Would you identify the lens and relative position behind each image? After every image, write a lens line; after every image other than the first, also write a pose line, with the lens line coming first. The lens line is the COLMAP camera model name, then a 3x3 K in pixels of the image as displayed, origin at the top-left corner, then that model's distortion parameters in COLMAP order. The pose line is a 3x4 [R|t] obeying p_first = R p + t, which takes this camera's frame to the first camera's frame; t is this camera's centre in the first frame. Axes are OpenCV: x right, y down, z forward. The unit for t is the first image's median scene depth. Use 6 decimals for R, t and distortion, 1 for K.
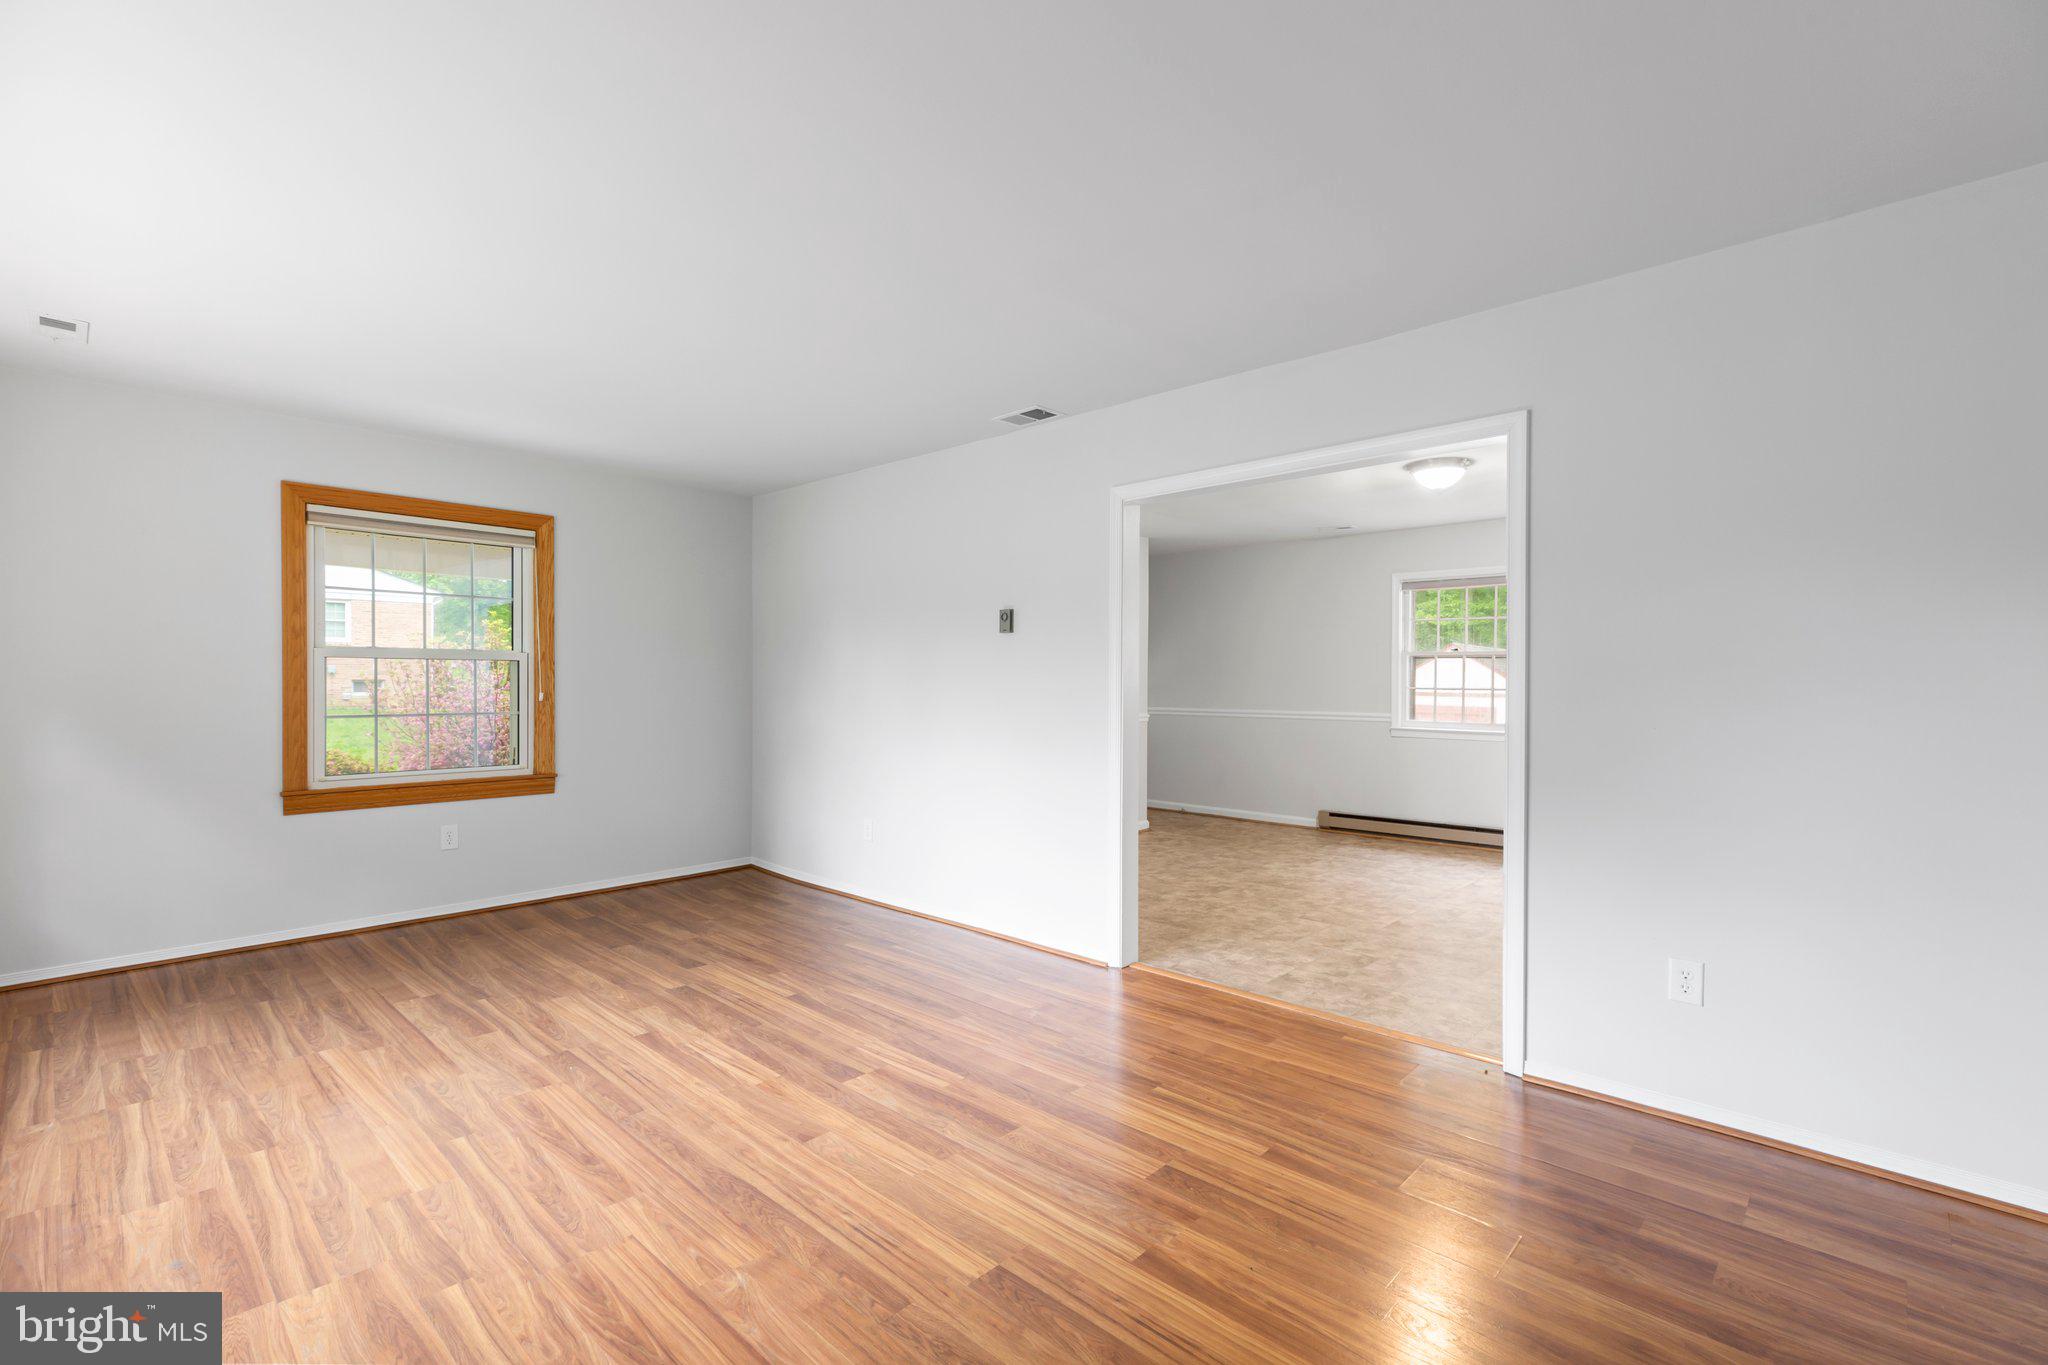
lens RADIAL K [[925.1, 0, 1029.7], [0, 925.1, 678.5], [0, 0, 1]] dist [-0.000765, 0.002570]
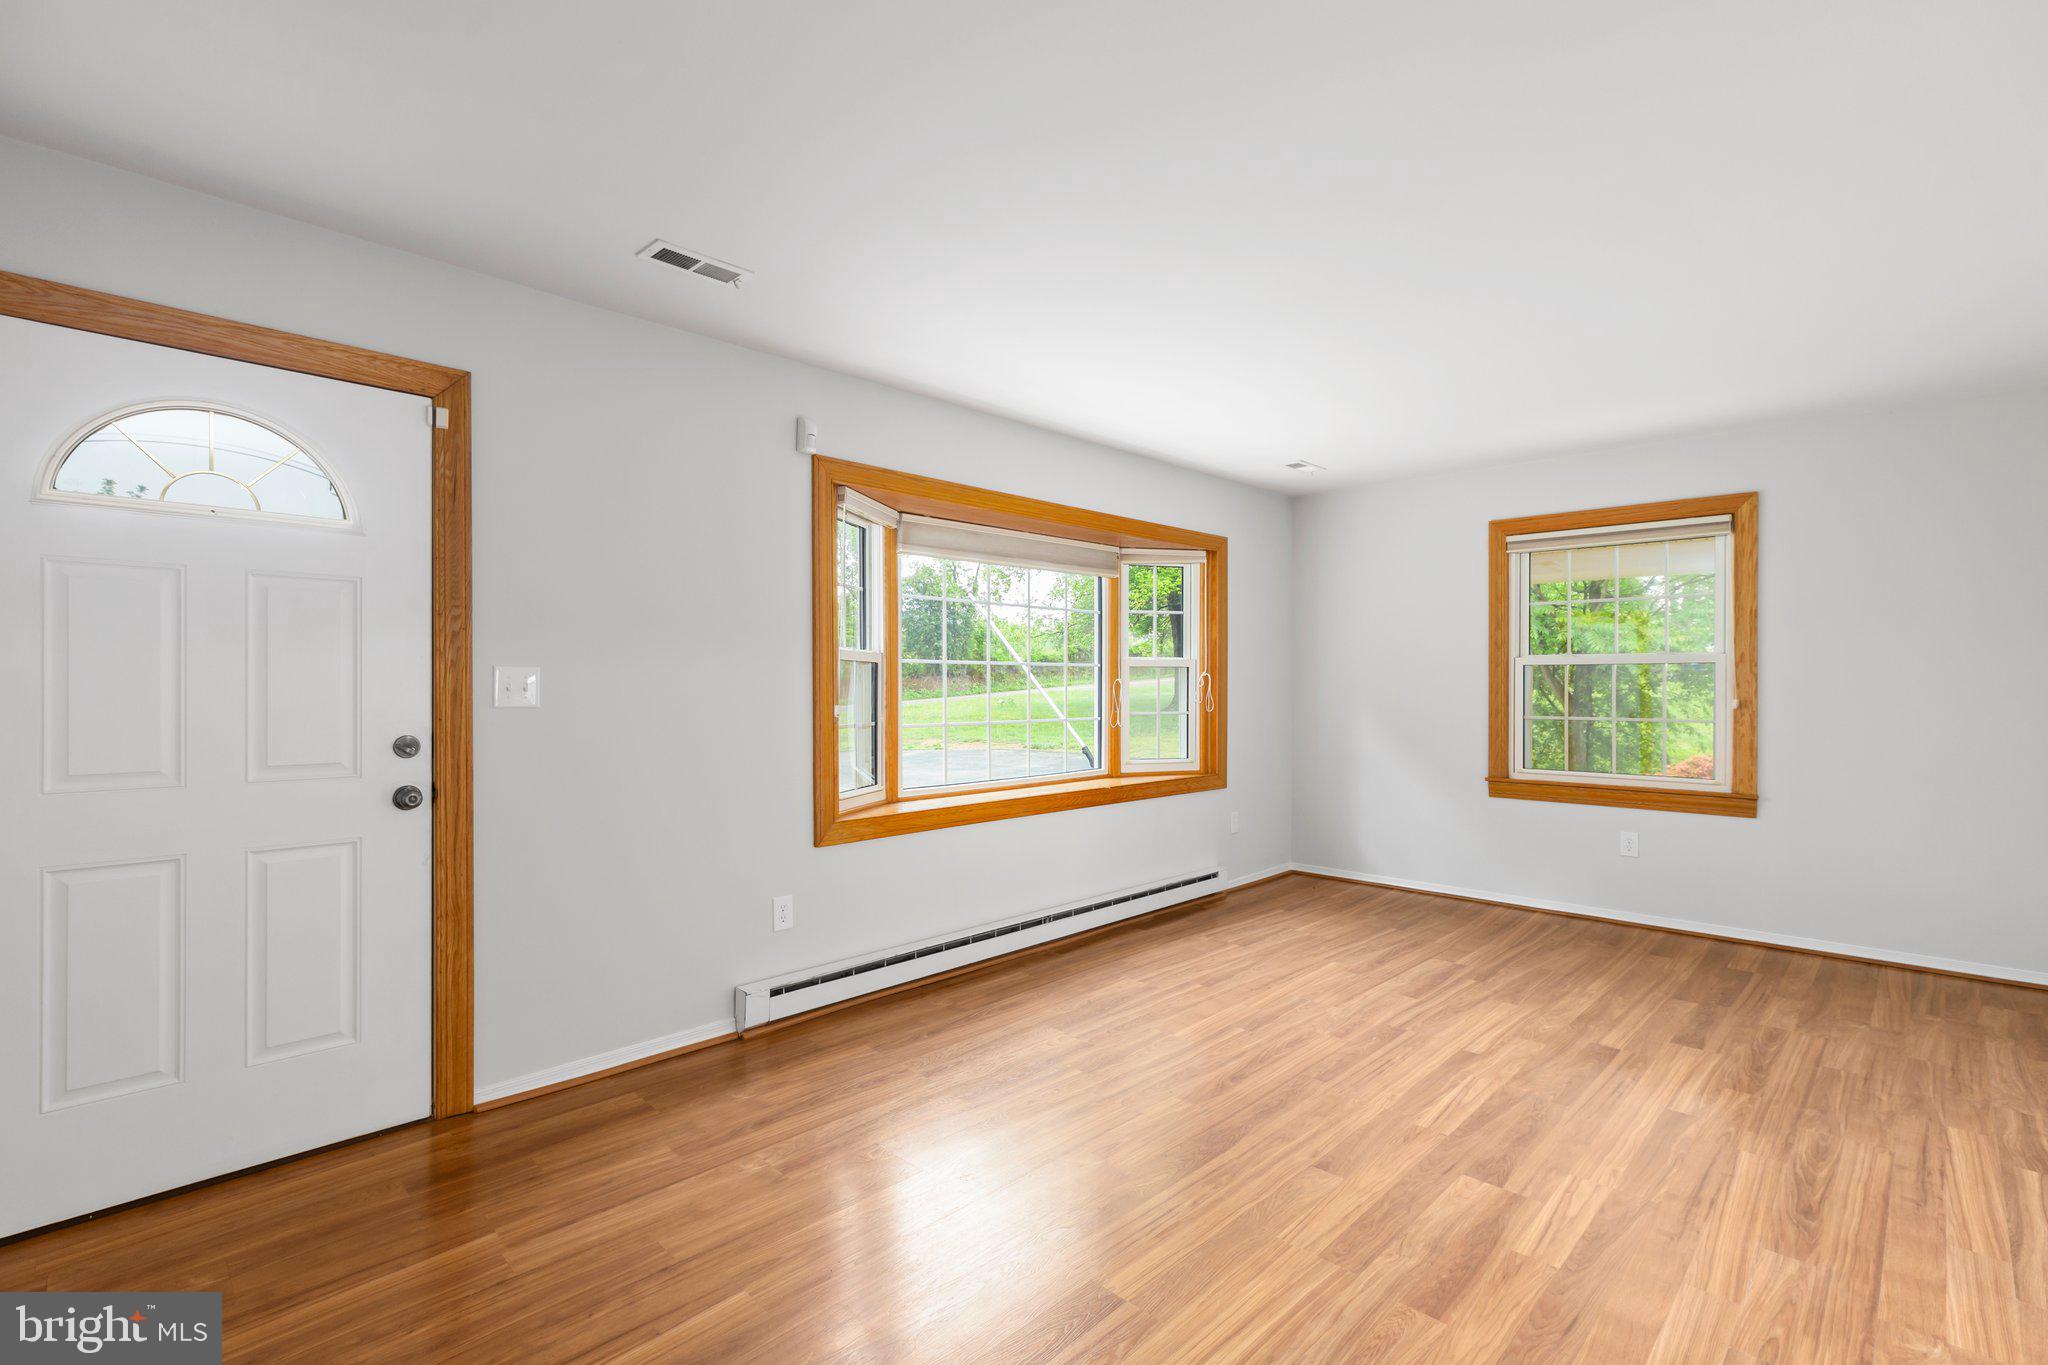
lens RADIAL K [[925.1, 0, 1020.3], [0, 925.1, 688.6], [0, 0, 1]] dist [-0.000765, 0.002570]
pose [[-0.035398, 0.004272, -0.999364, 0.536491], [0.004374, 0.999982, 0.004120, -0.002433], [0.999364, -0.004225, -0.035416, 0.535232]]
